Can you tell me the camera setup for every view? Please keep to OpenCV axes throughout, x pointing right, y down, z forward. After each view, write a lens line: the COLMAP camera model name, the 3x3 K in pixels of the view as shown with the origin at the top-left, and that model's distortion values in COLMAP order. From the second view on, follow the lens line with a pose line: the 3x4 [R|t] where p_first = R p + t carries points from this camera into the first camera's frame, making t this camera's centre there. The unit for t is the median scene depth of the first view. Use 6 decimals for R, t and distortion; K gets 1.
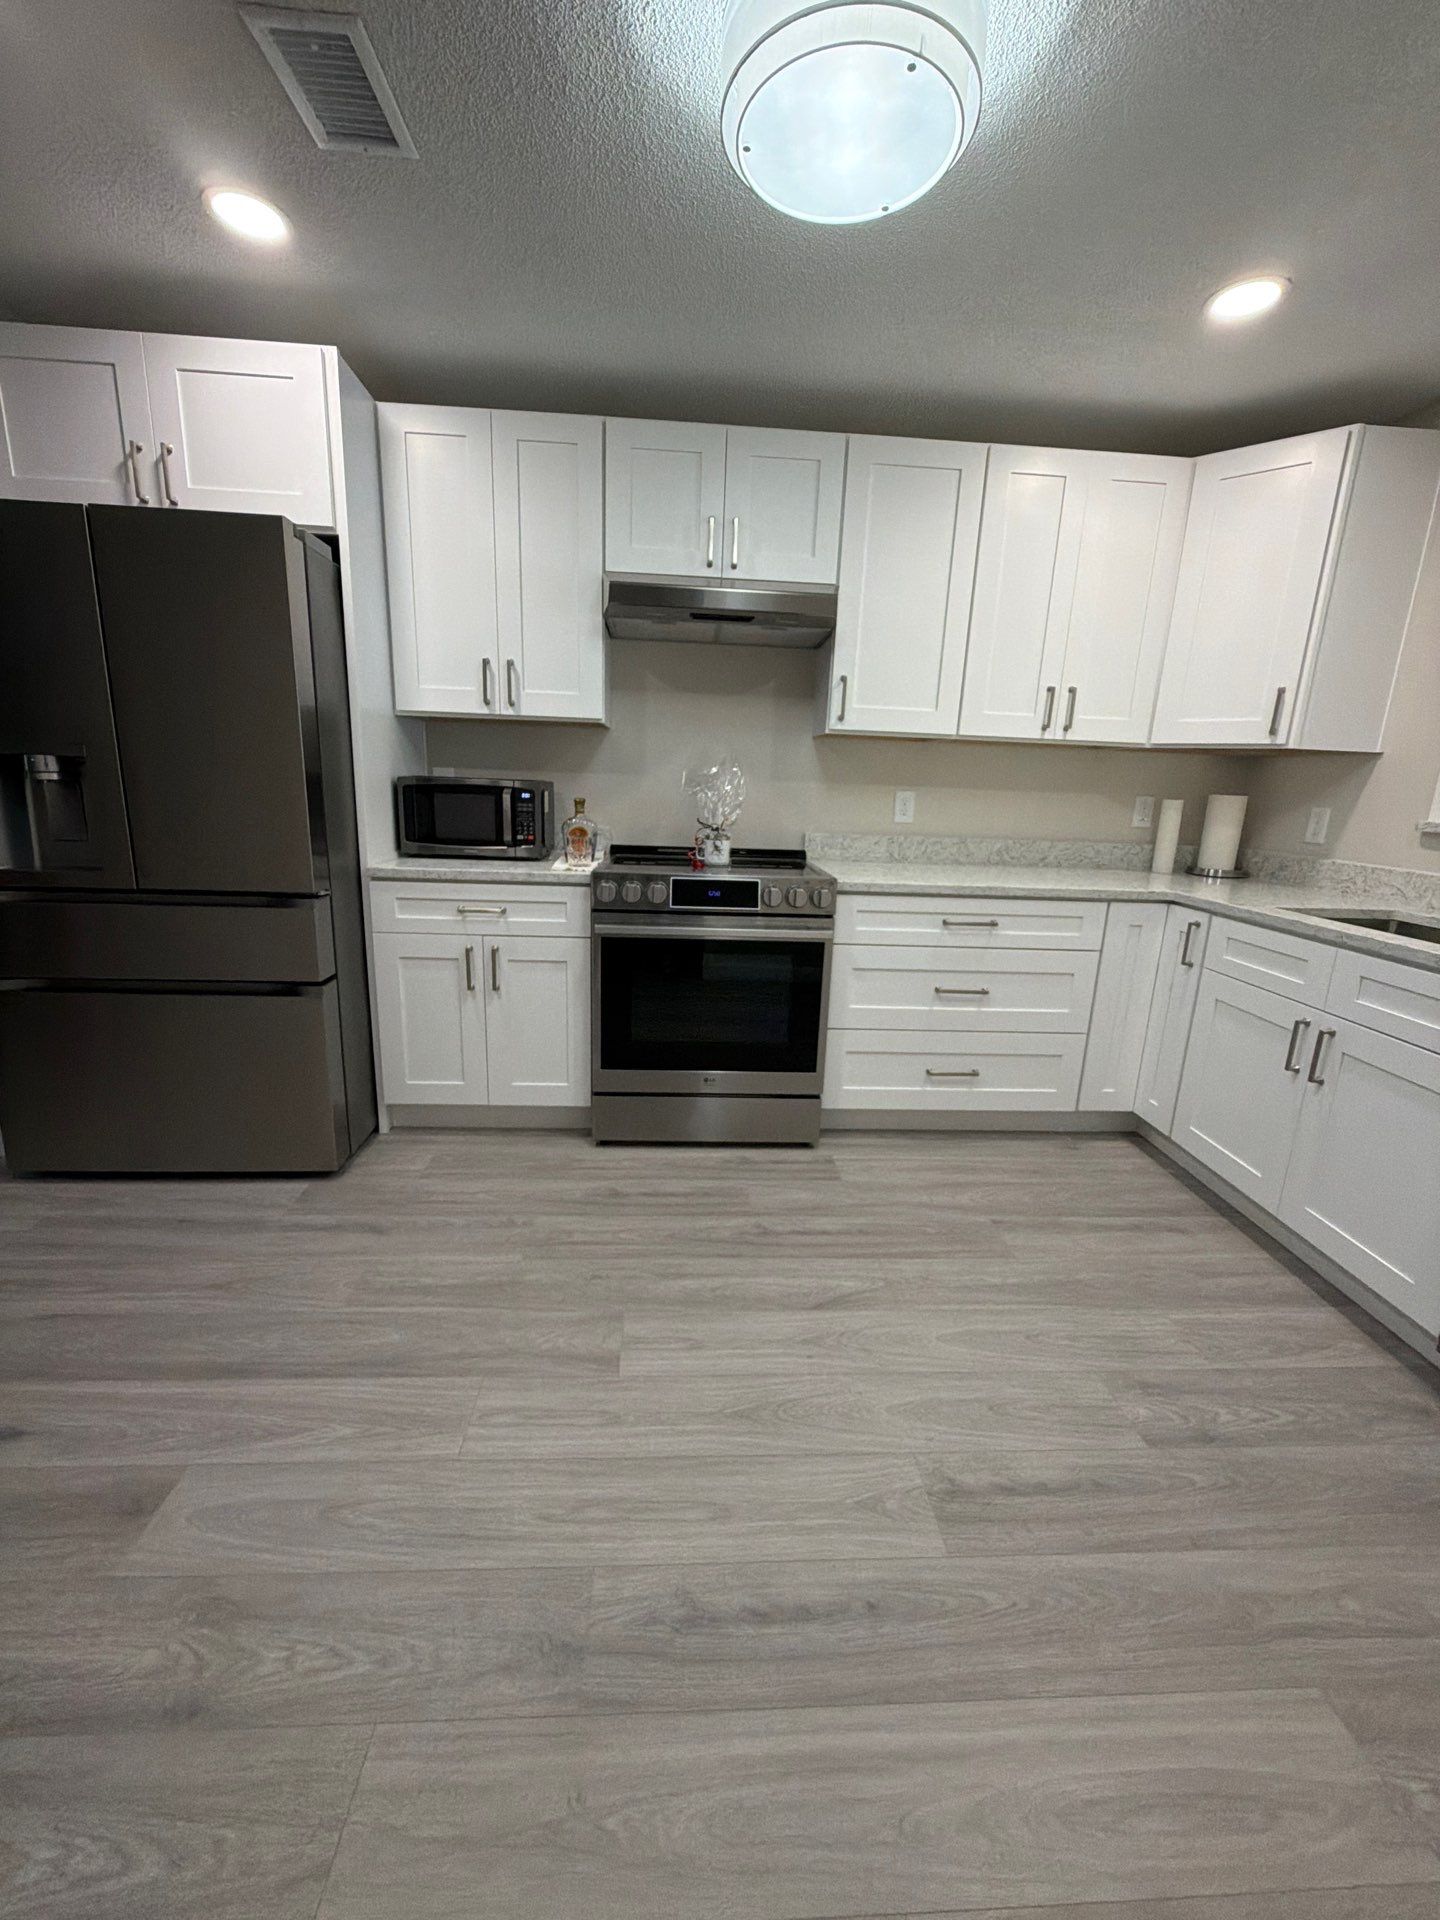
lens RADIAL K [[763.6, 0, 720.8], [0, 763.6, 960.8], [0, 0, 1]] dist [0.000418, -0.000461]
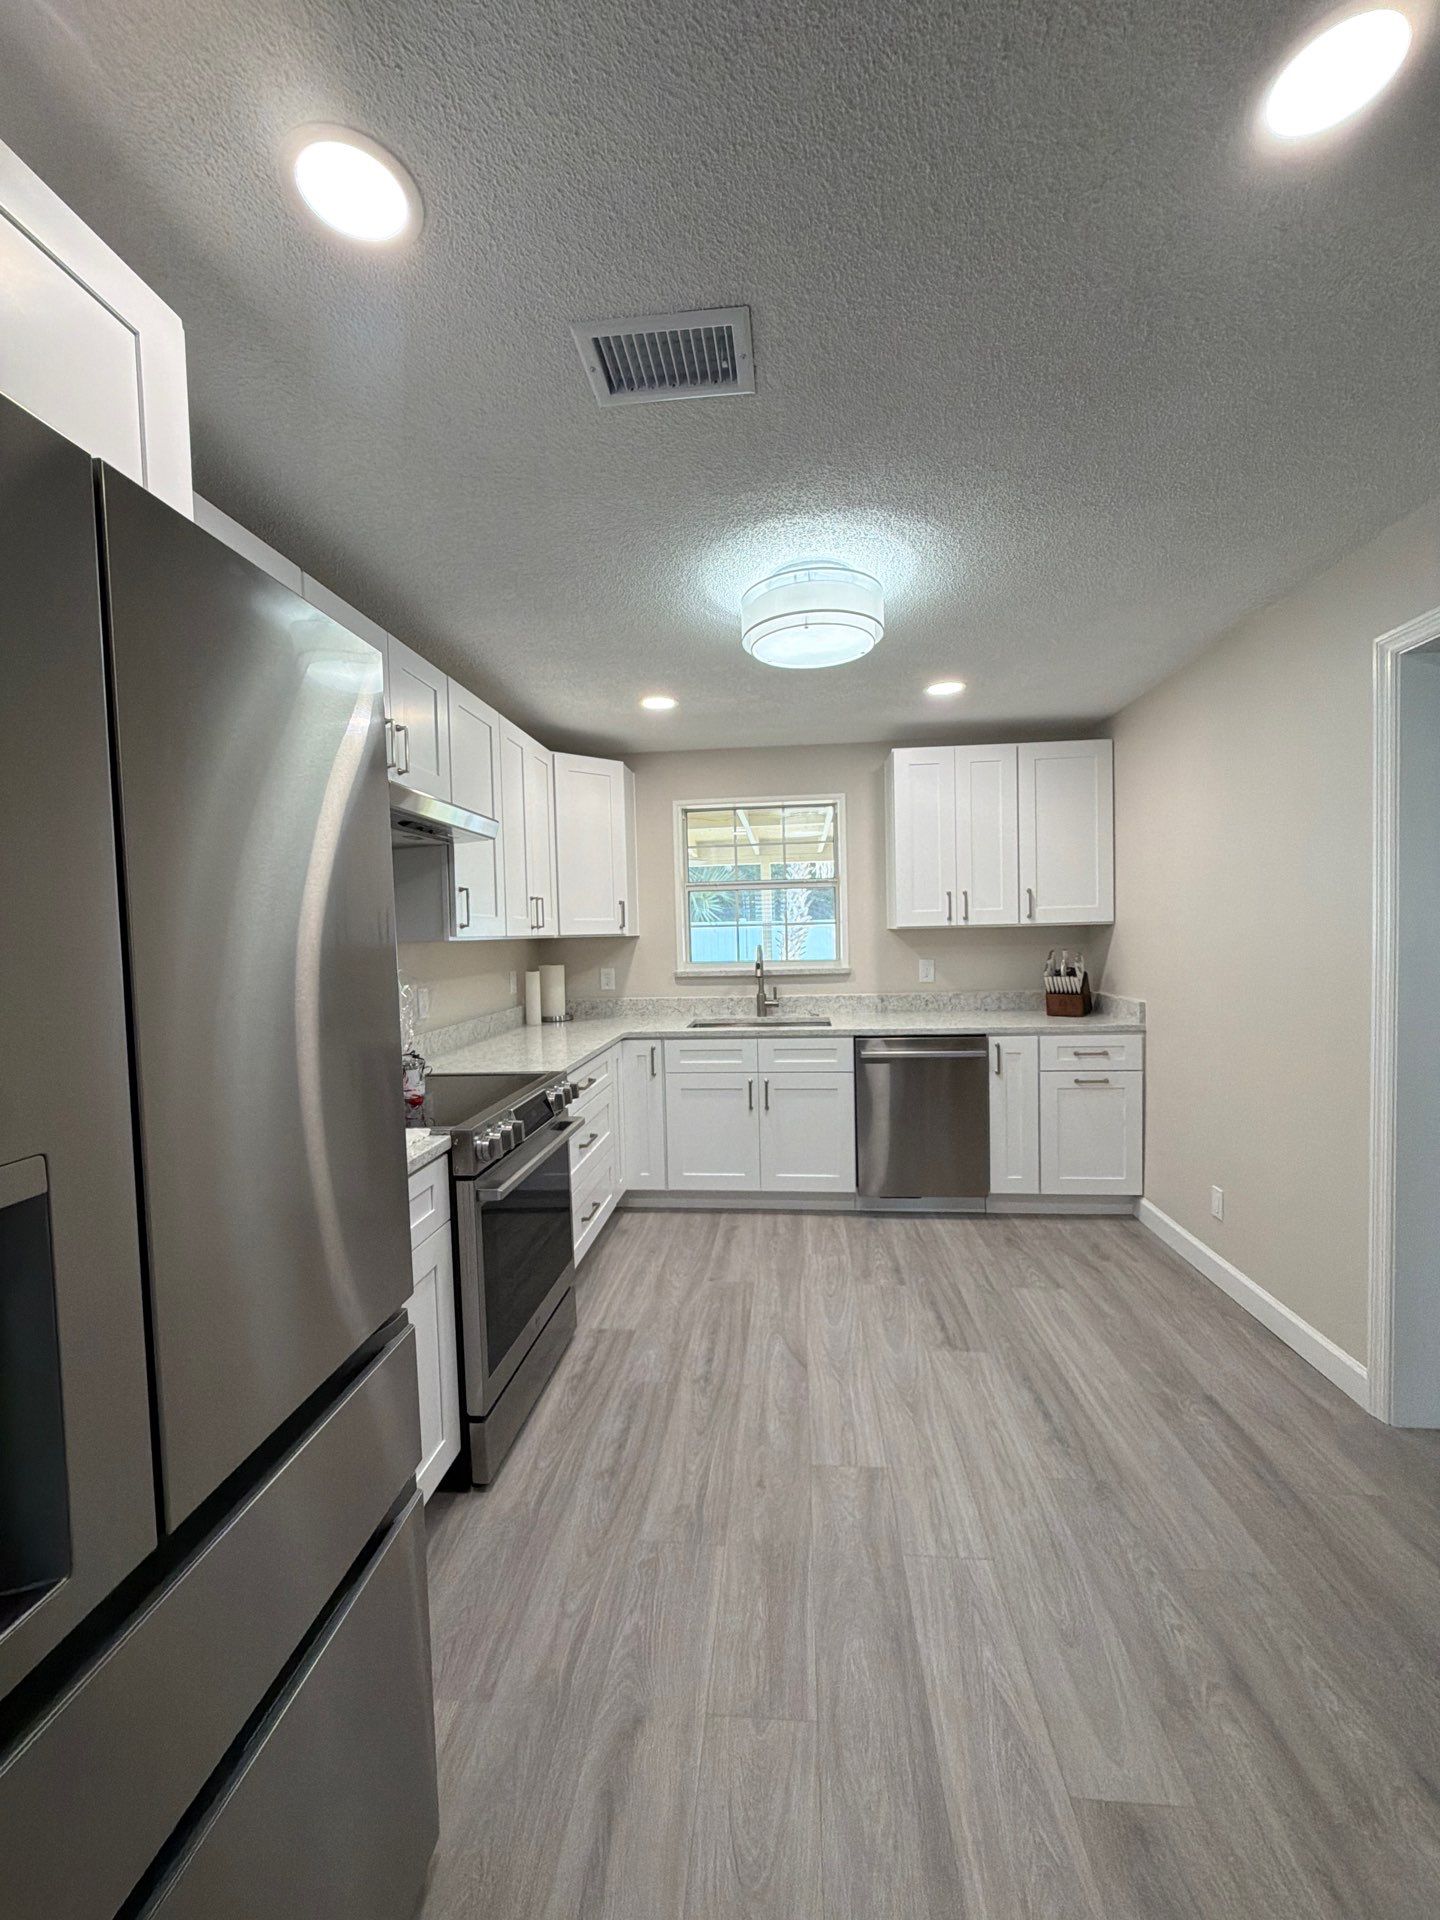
lens RADIAL K [[763.6, 0, 720.8], [0, 763.6, 960.8], [0, 0, 1]] dist [0.000418, -0.000461]
pose [[0.150261, -0.079680, 0.985430, -0.886739], [0.260607, 0.964686, 0.038264, -0.245094], [-0.953680, 0.251061, 0.165720, 0.564144]]
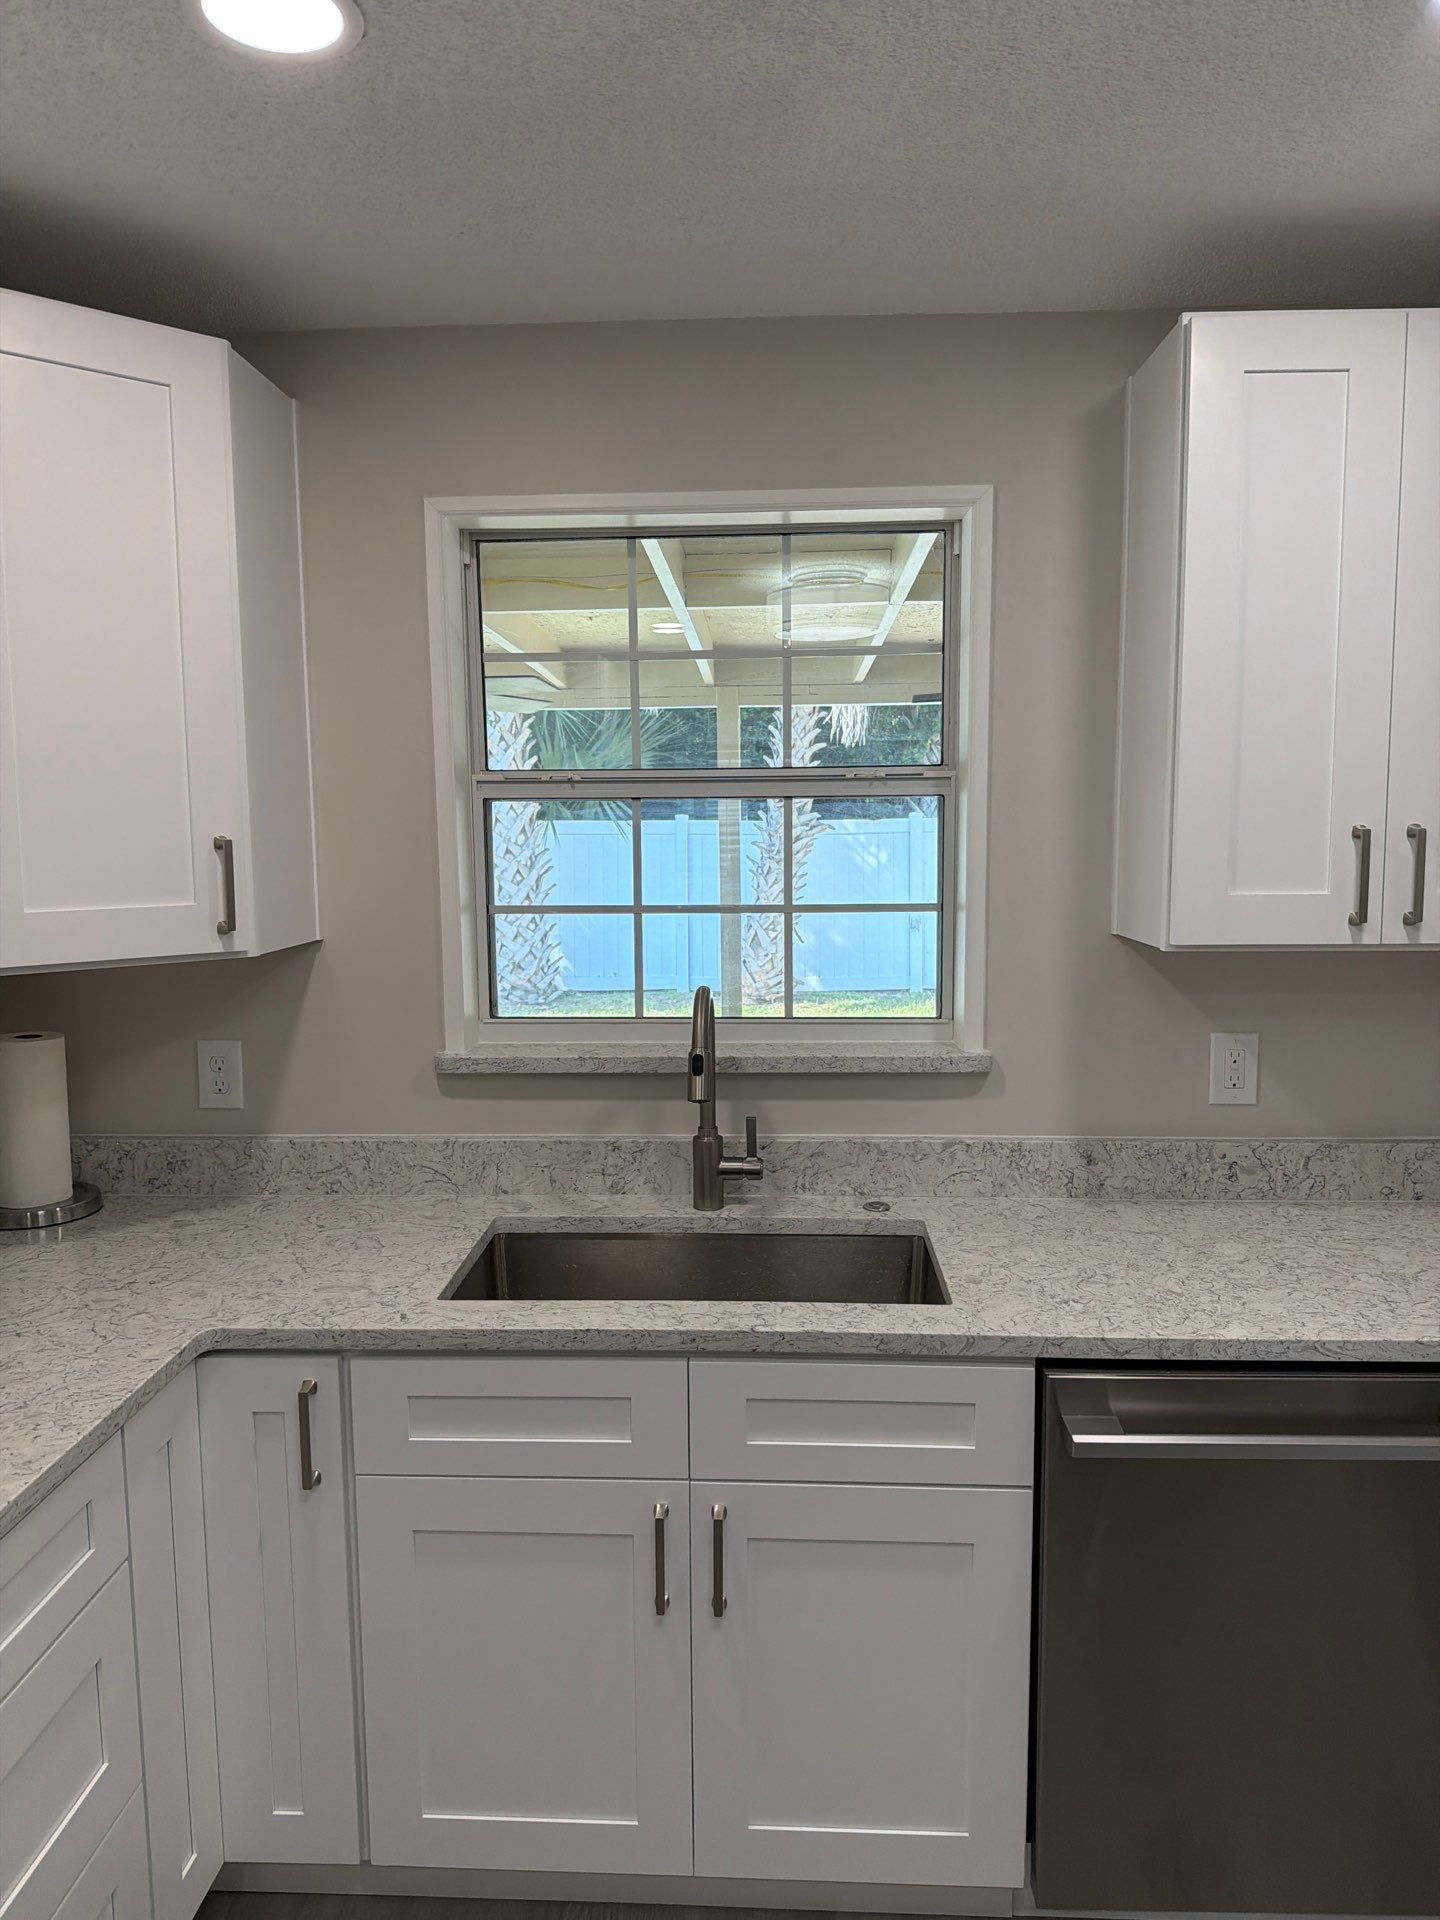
lens RADIAL K [[1346.1, 0, 714.2], [0, 1346.1, 959.8], [0, 0, 1]] dist [0.140522, -0.242266]
pose [[0.102795, -0.144347, 0.984173, -0.079708], [0.245350, 0.962524, 0.115545, -0.314986], [-0.963969, 0.229589, 0.134358, 0.621366]]
